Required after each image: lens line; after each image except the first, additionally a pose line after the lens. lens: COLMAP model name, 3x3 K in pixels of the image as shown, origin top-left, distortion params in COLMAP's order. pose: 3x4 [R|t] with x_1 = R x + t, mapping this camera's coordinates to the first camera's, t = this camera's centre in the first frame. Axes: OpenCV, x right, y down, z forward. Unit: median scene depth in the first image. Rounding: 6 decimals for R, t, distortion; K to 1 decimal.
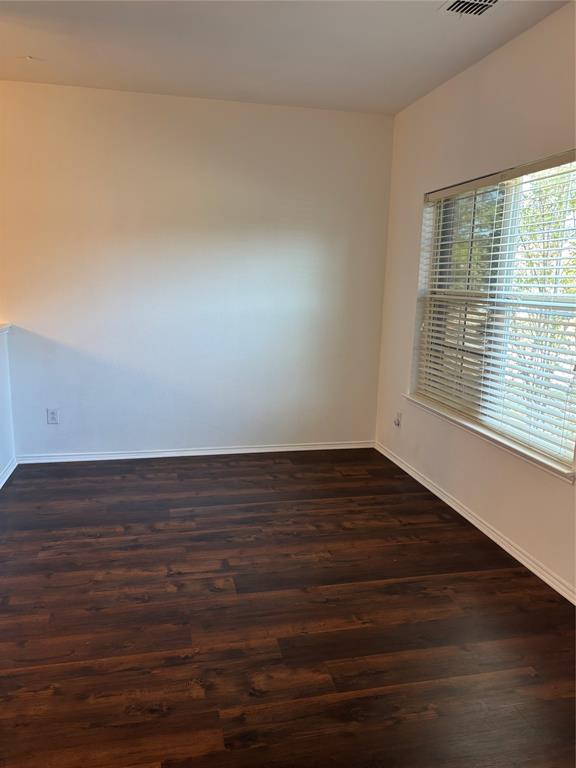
lens RADIAL K [[577.7, 0, 289.6], [0, 577.7, 387.9], [0, 0, 1]] dist [0.030515, -0.039601]
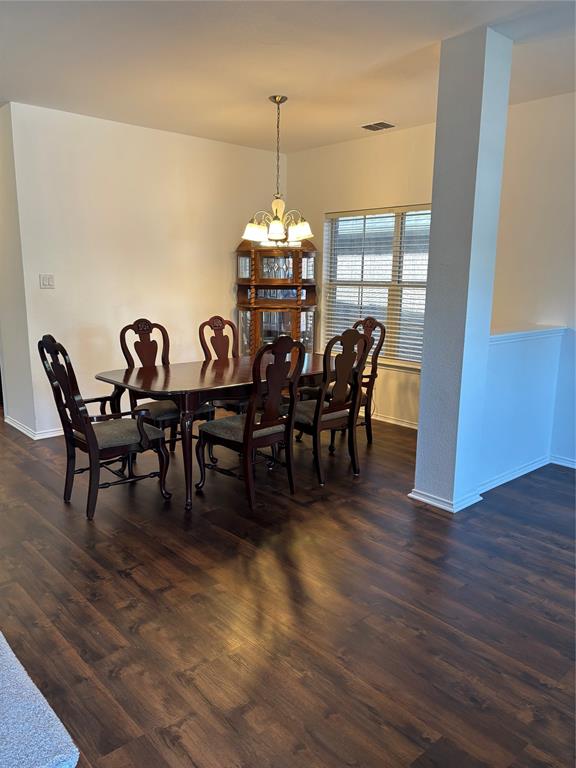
lens RADIAL K [[577.7, 0, 293.3], [0, 577.7, 381.1], [0, 0, 1]] dist [0.030515, -0.039601]
pose [[0.494369, 0.148719, -0.856436, 0.353238], [-0.168763, 0.982930, 0.073267, -0.021661], [0.852712, 0.108314, 0.511028, 0.114958]]
